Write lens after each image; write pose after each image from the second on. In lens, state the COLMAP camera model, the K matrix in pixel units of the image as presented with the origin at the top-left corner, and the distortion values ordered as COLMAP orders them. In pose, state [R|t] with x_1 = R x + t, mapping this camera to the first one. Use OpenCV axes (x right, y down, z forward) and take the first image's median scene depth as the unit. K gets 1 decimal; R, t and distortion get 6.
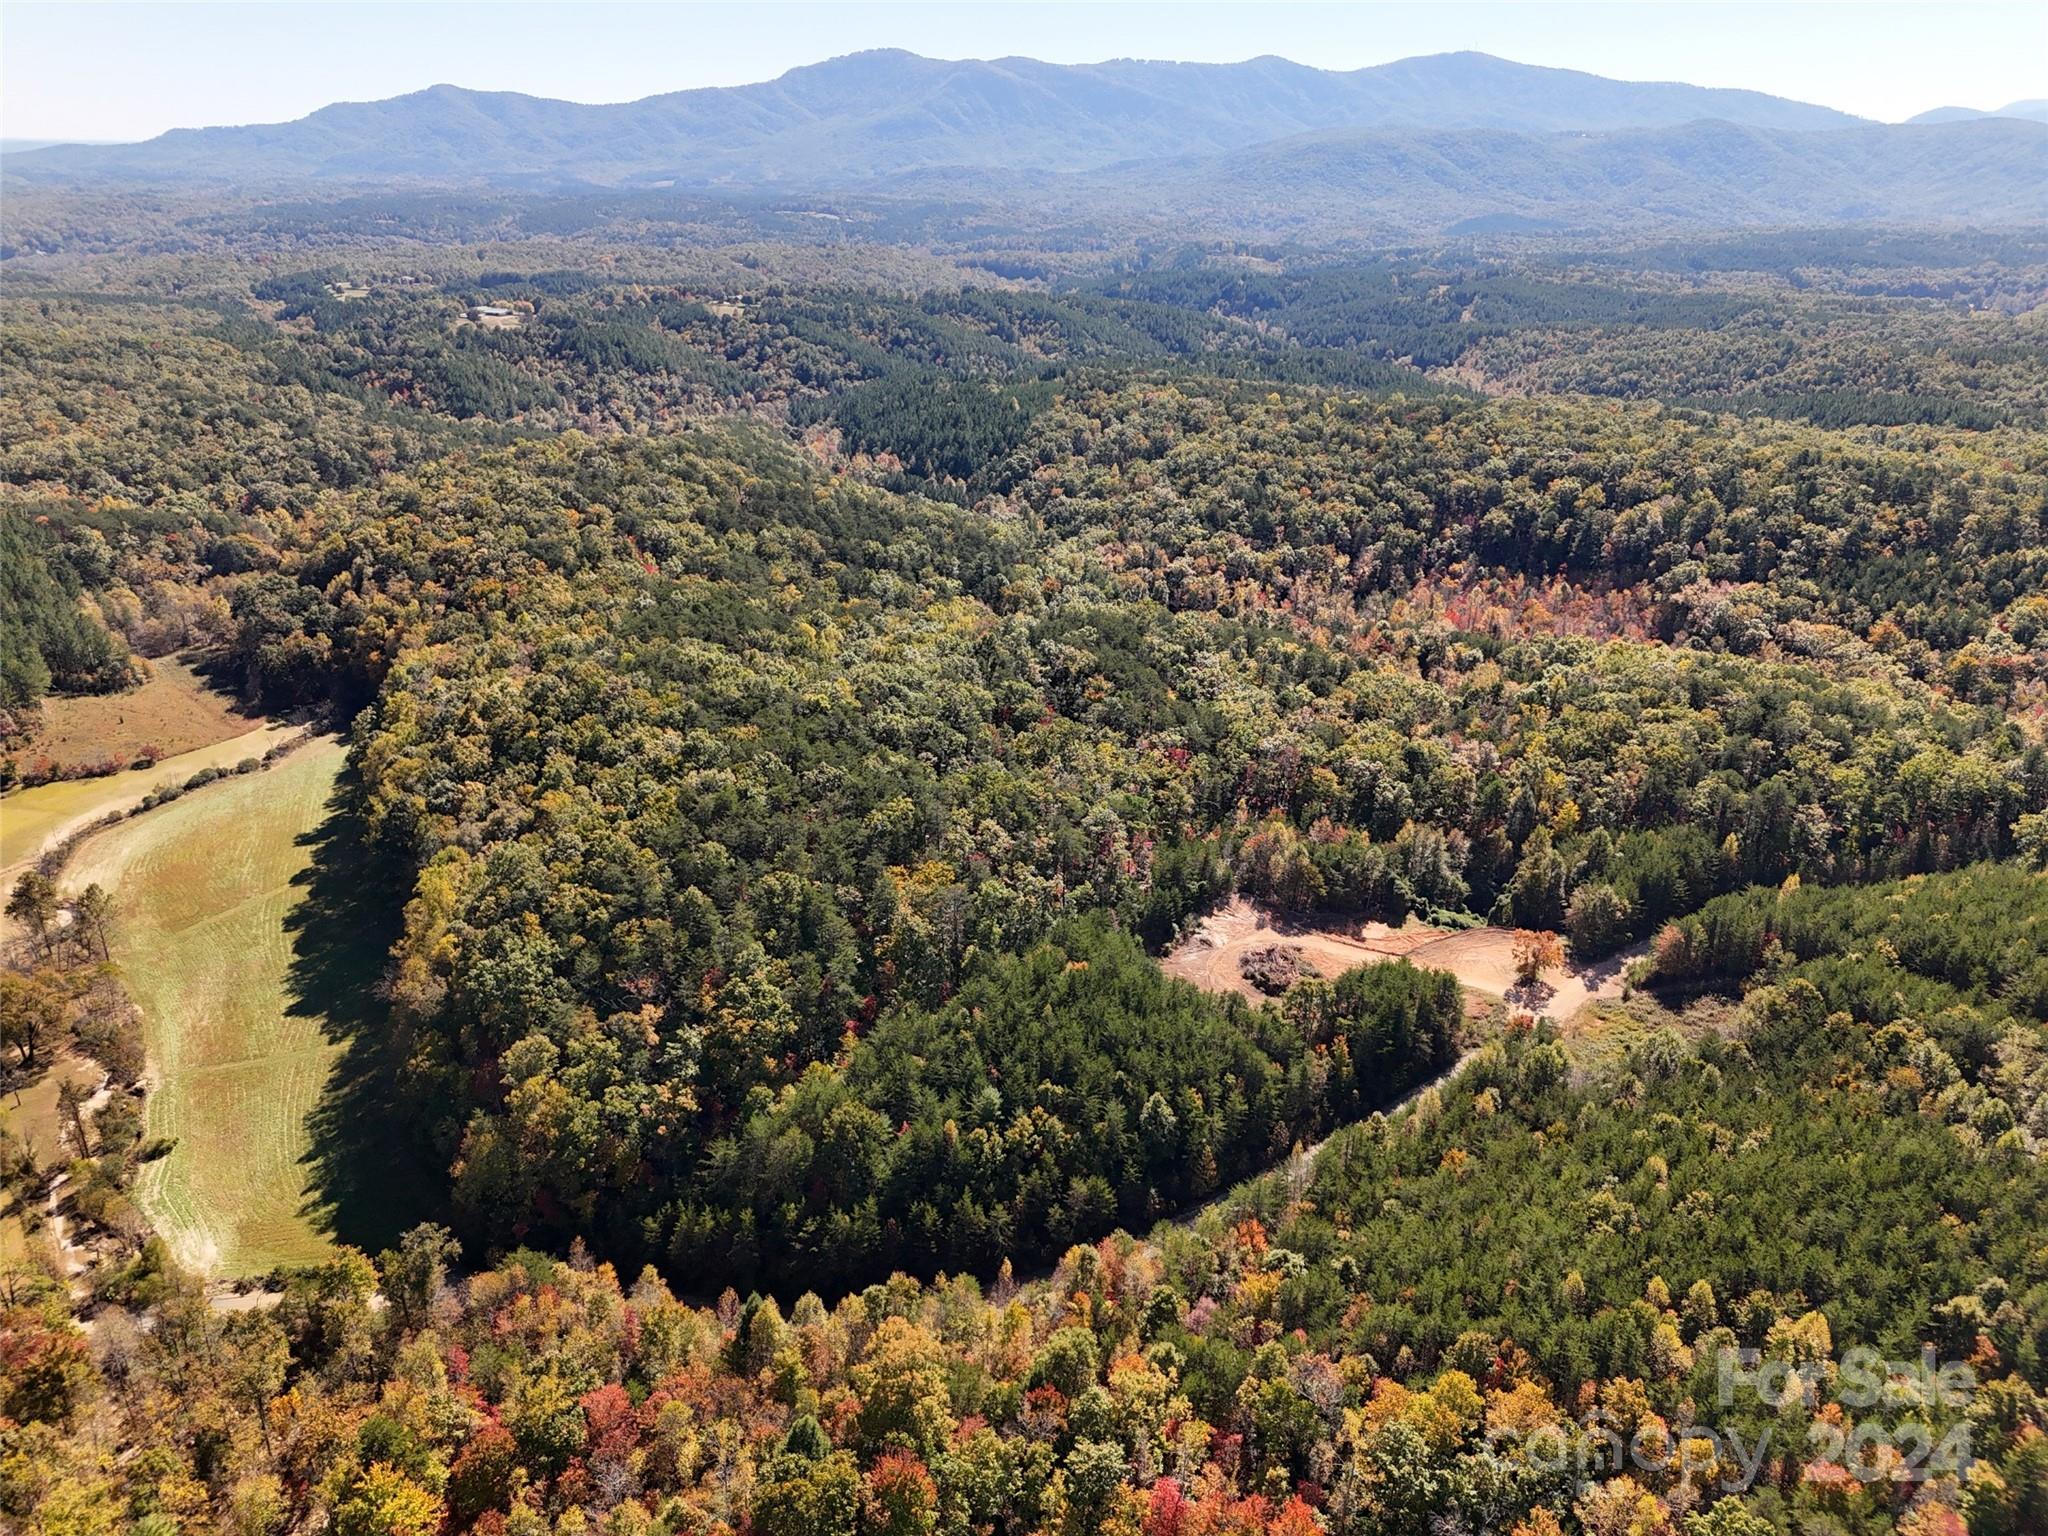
lens RADIAL K [[1505.7, 0, 1029.1], [0, 1505.7, 773.5], [0, 0, 1]] dist [0.059305, -0.056923]
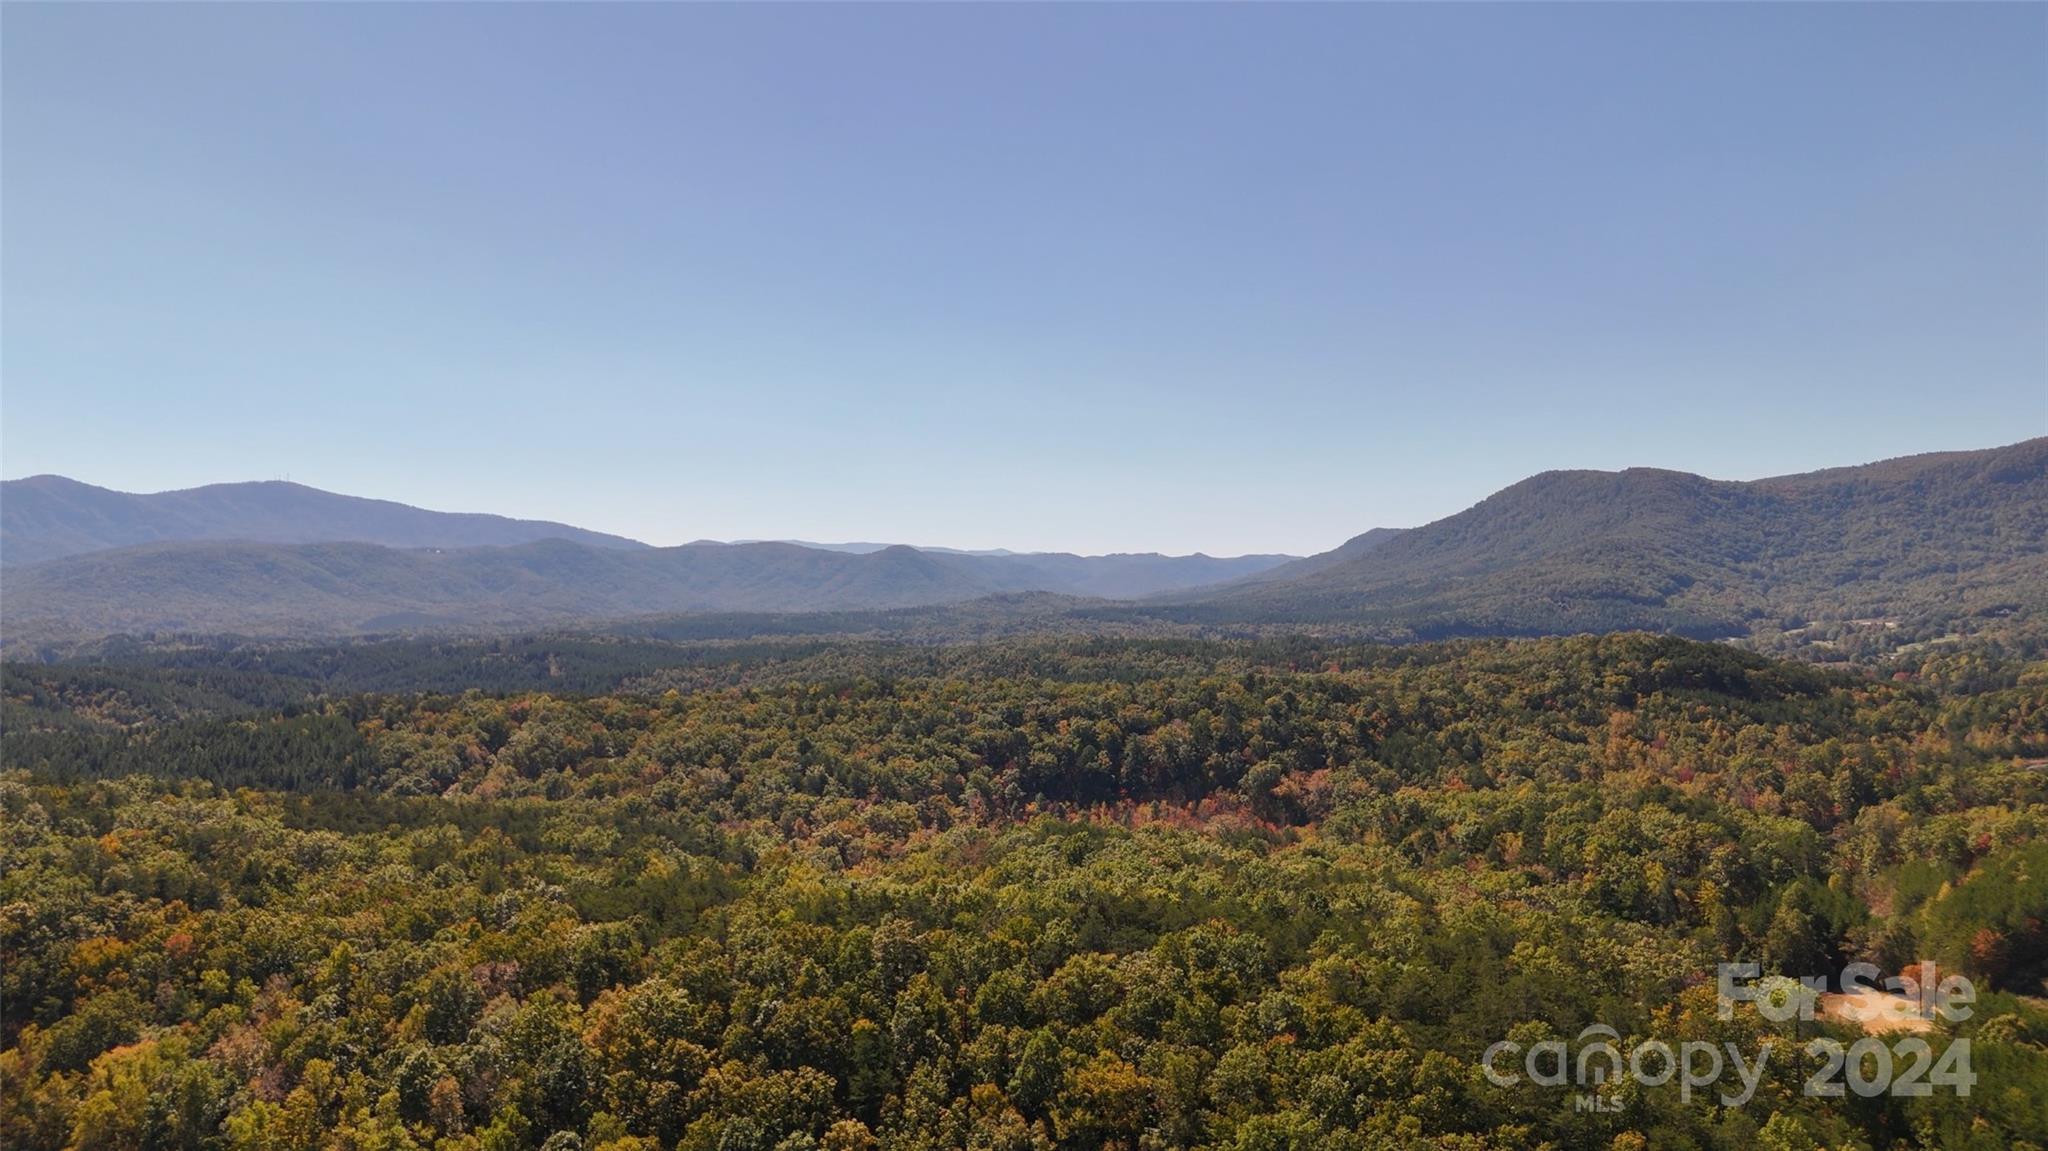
lens RADIAL K [[1497.8, 0, 1028.6], [0, 1497.8, 587.1], [0, 0, 1]] dist [0.079283, -0.086785]
pose [[0.736288, -0.010087, 0.676593, -0.346066], [0.263413, 0.925290, -0.272859, -0.003372], [-0.623292, 0.379126, 0.683937, 0.255356]]
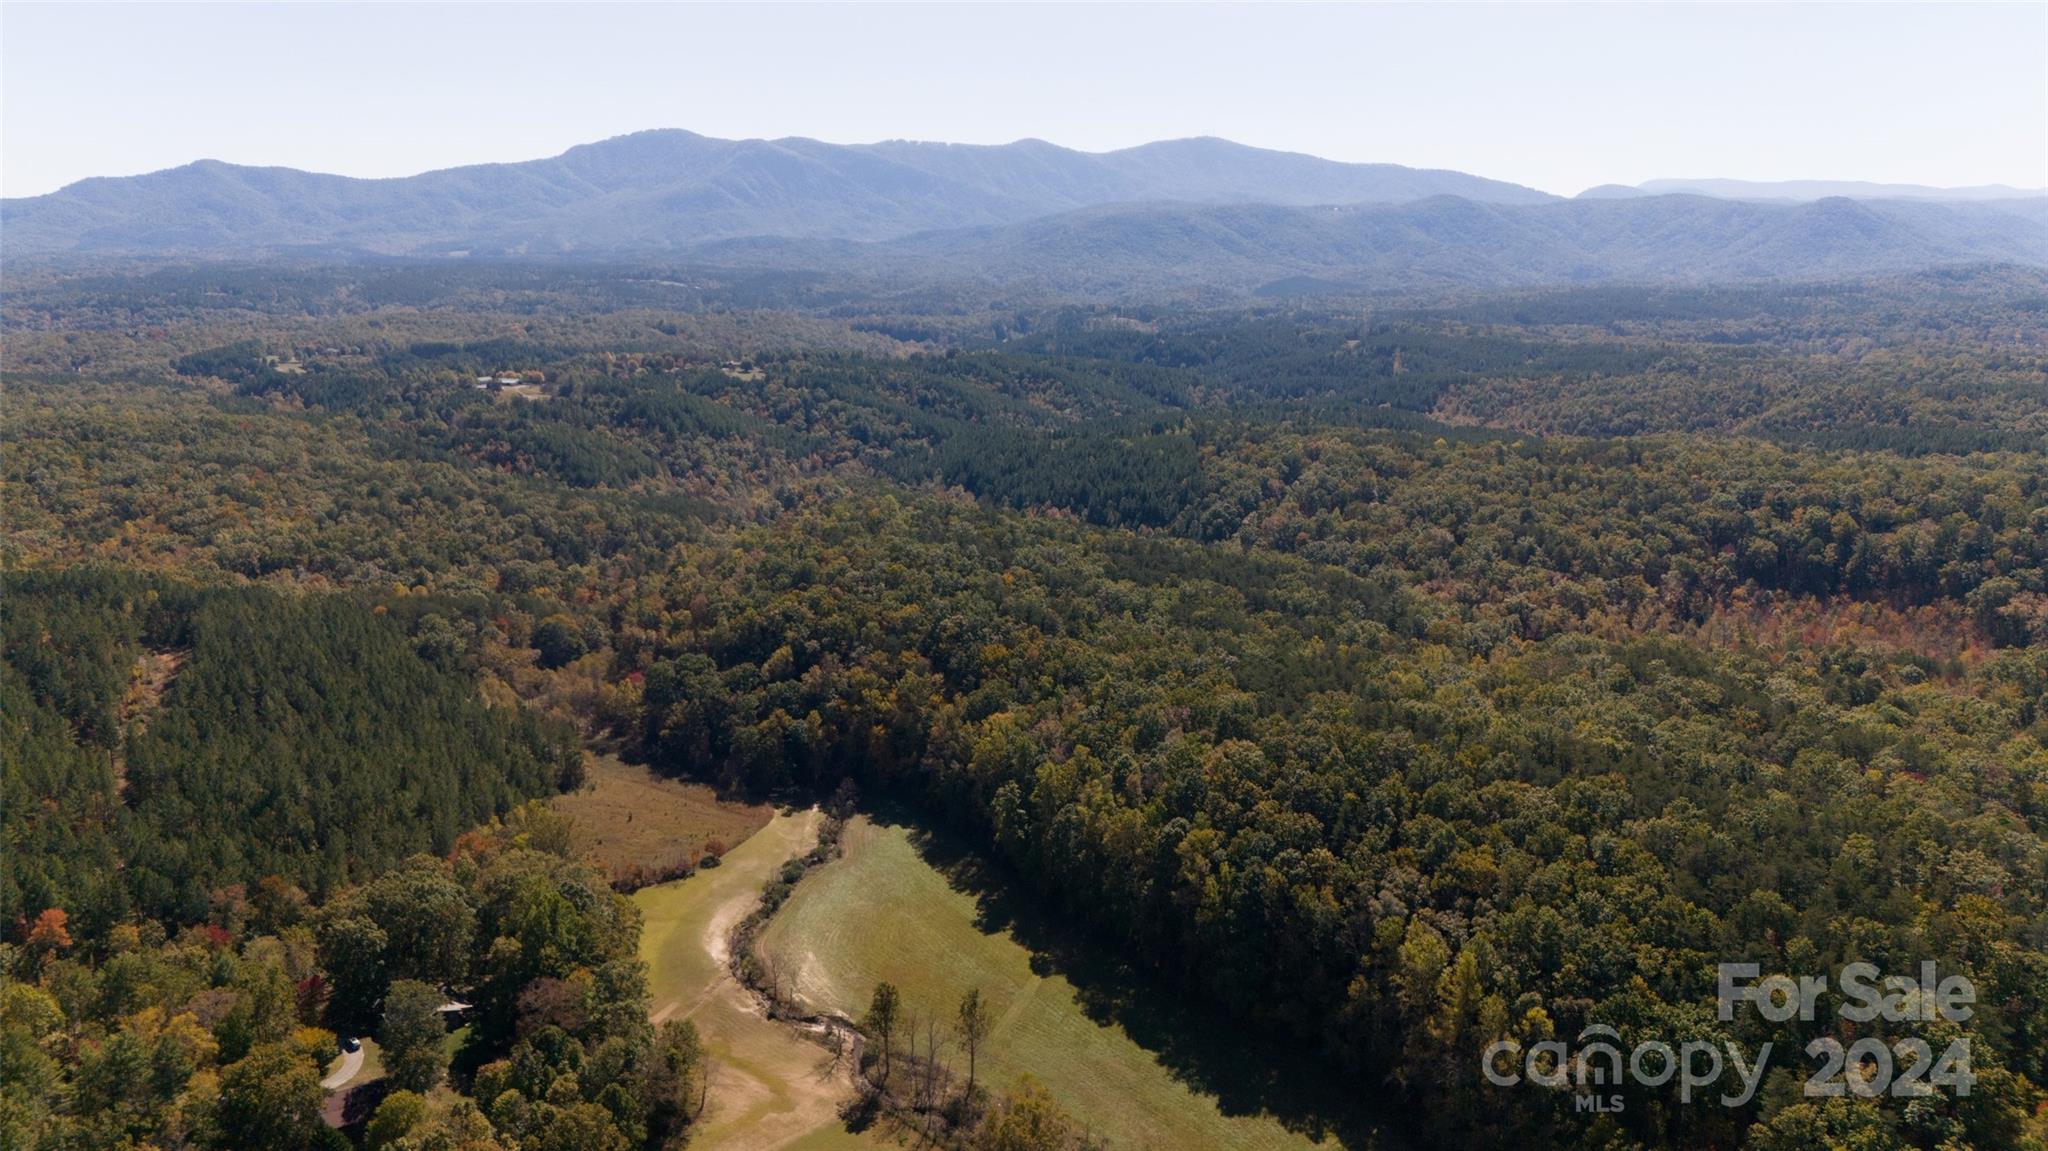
lens RADIAL K [[1497.8, 0, 1028.6], [0, 1497.8, 587.1], [0, 0, 1]] dist [0.079283, -0.086785]
pose [[0.985840, -0.042948, 0.162098, -0.351334], [0.066919, 0.987100, -0.145449, -0.016422], [-0.153760, 0.154236, 0.975996, 0.030573]]
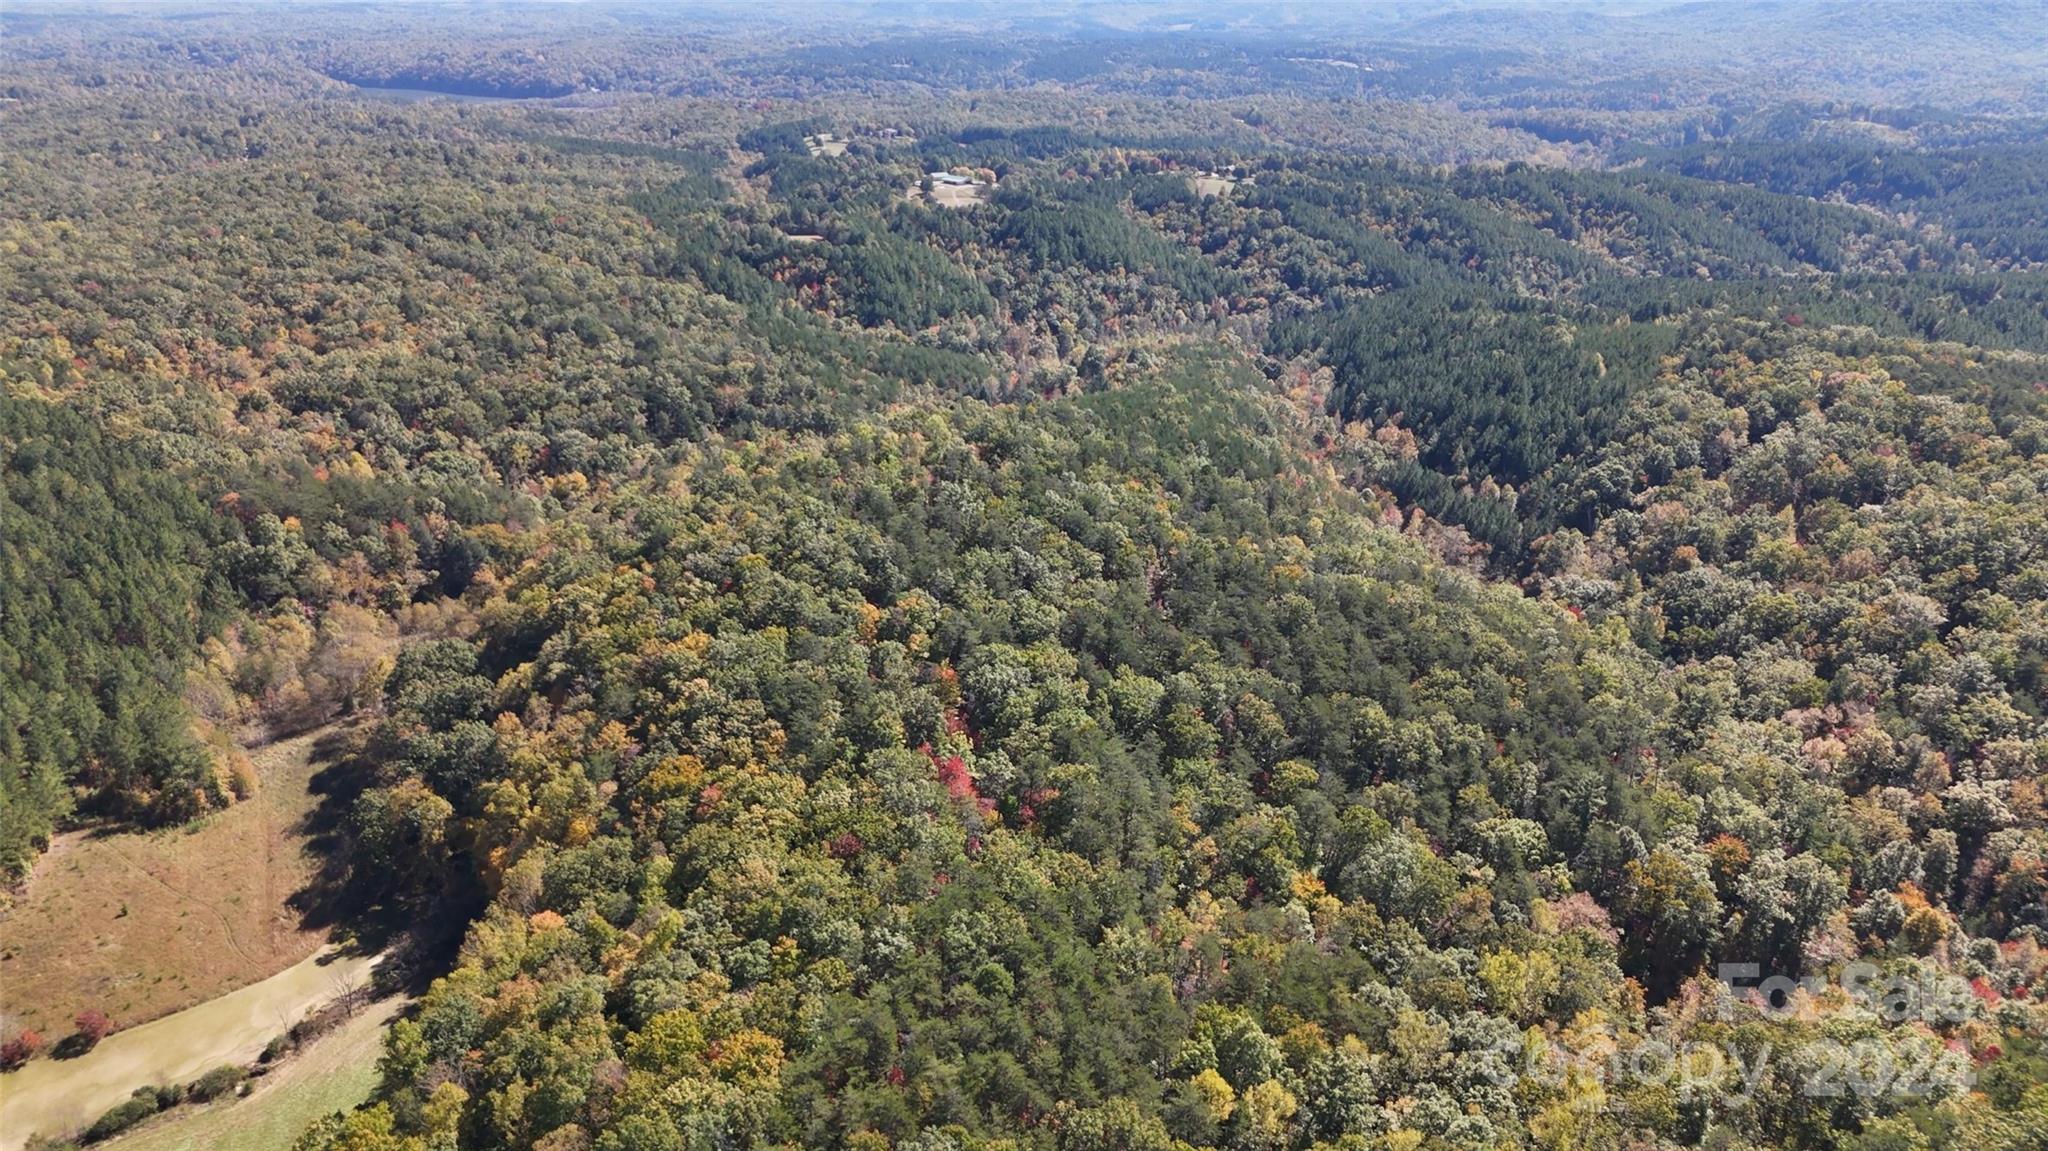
lens RADIAL K [[1497.8, 0, 1028.6], [0, 1497.8, 587.1], [0, 0, 1]] dist [0.079283, -0.086785]
pose [[0.949864, 0.117979, -0.289551, -0.057251], [-0.122347, 0.992483, 0.003036, -0.150050], [0.287732, 0.032541, 0.957158, 0.358631]]
